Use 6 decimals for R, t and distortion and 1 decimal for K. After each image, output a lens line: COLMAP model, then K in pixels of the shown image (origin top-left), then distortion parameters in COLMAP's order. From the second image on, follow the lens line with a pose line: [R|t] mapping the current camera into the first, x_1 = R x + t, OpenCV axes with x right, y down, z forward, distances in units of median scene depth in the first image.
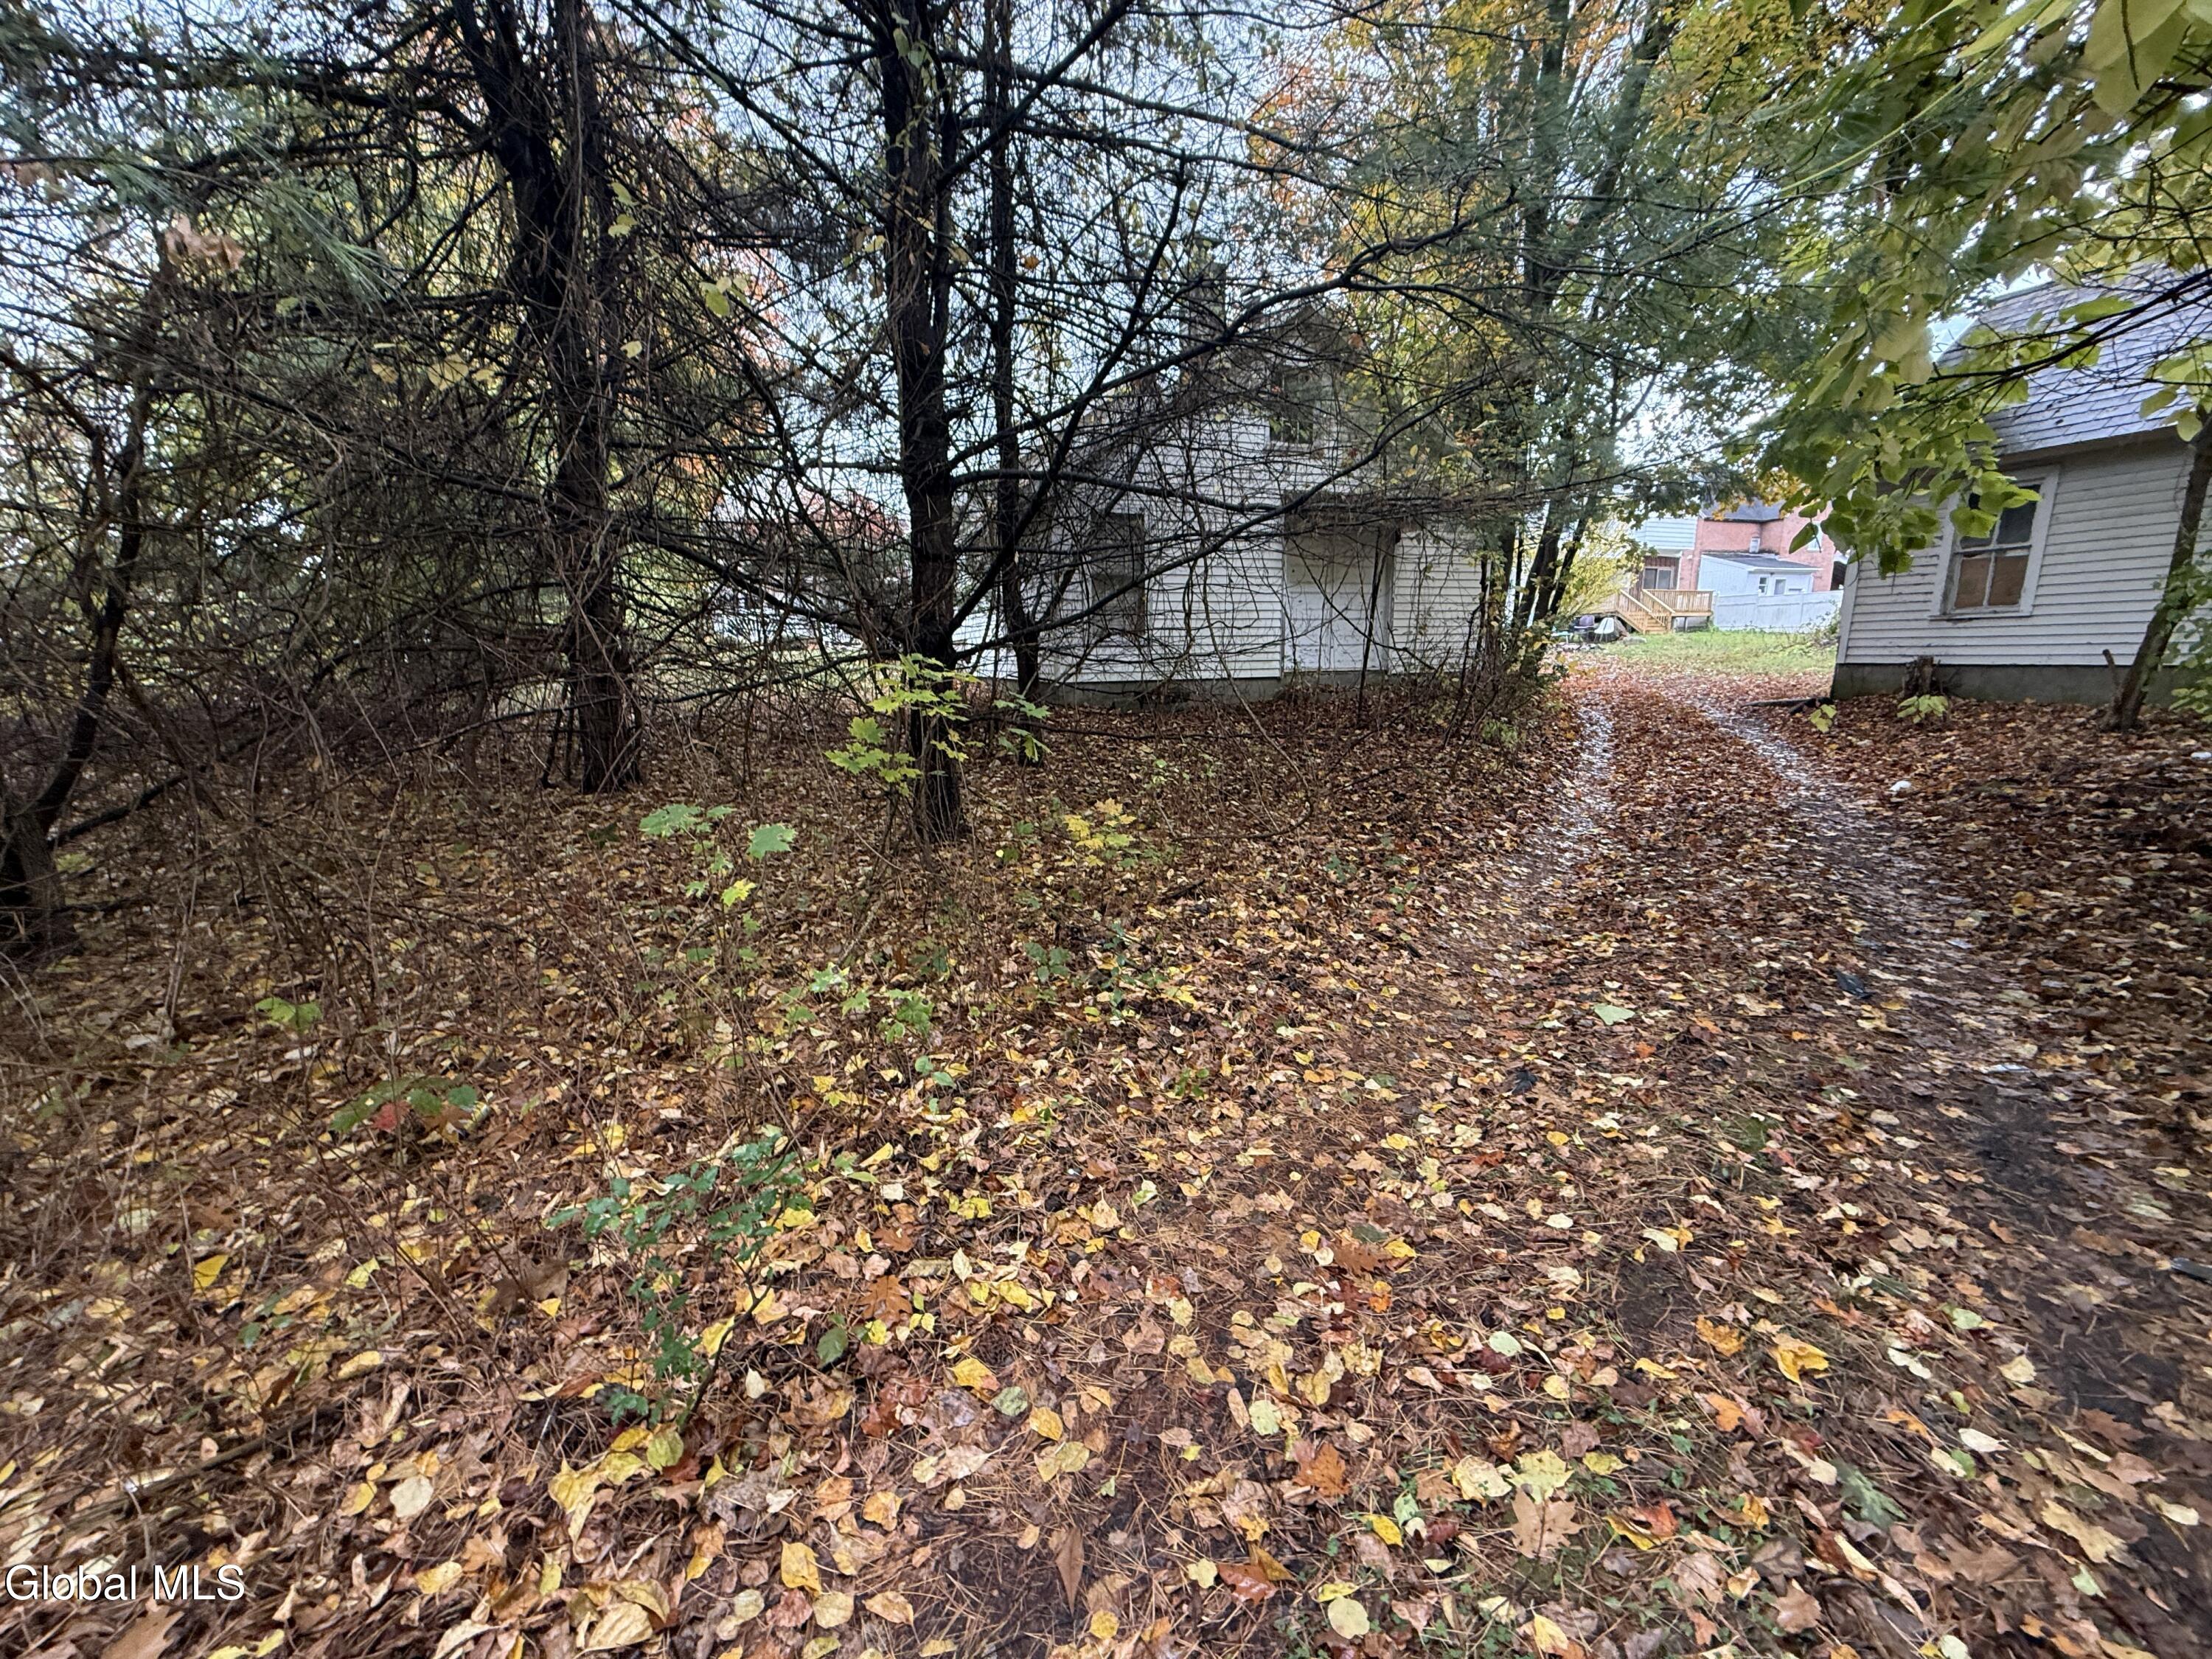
lens RADIAL K [[868.6, 0, 1105.3], [0, 868.6, 836.5], [0, 0, 1]] dist [-0.002934, -0.000055]
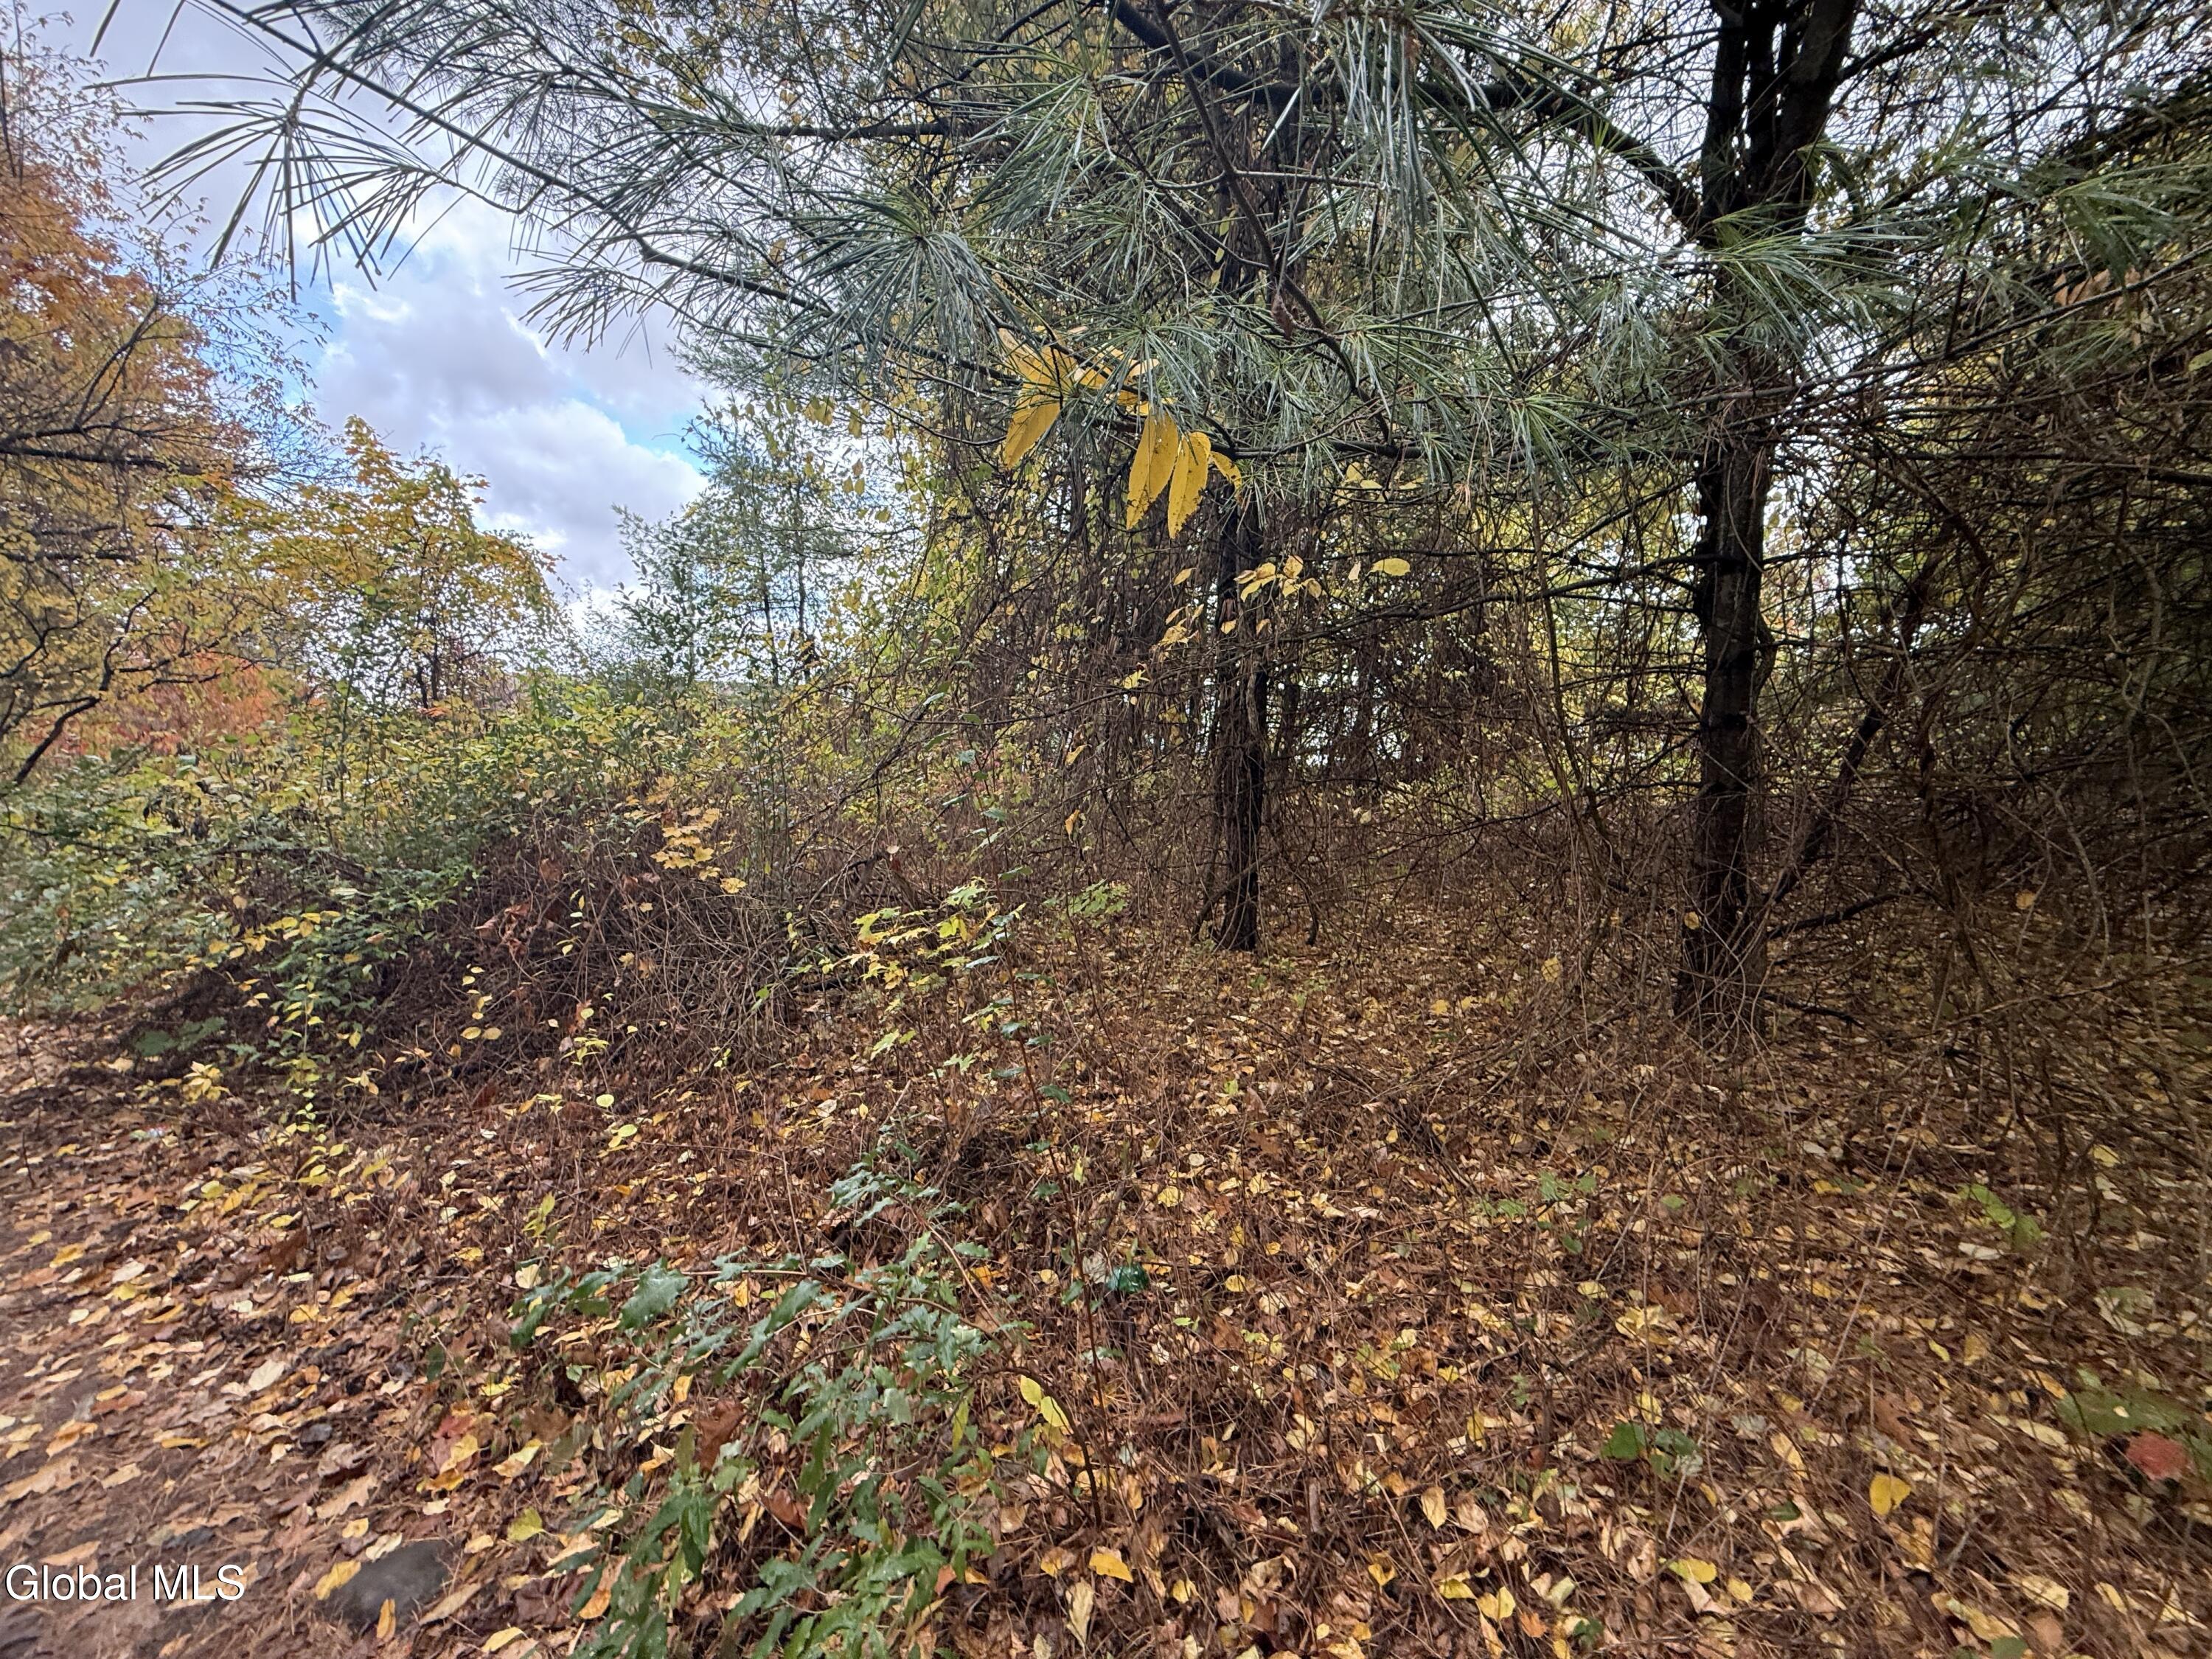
lens RADIAL K [[868.6, 0, 1100.7], [0, 868.6, 833.5], [0, 0, 1]] dist [-0.002934, -0.000055]
pose [[0.087894, 0.104717, -0.990610, -0.244652], [-0.213051, 0.973424, 0.083997, -0.040532], [0.973080, 0.203668, 0.107869, -0.006595]]
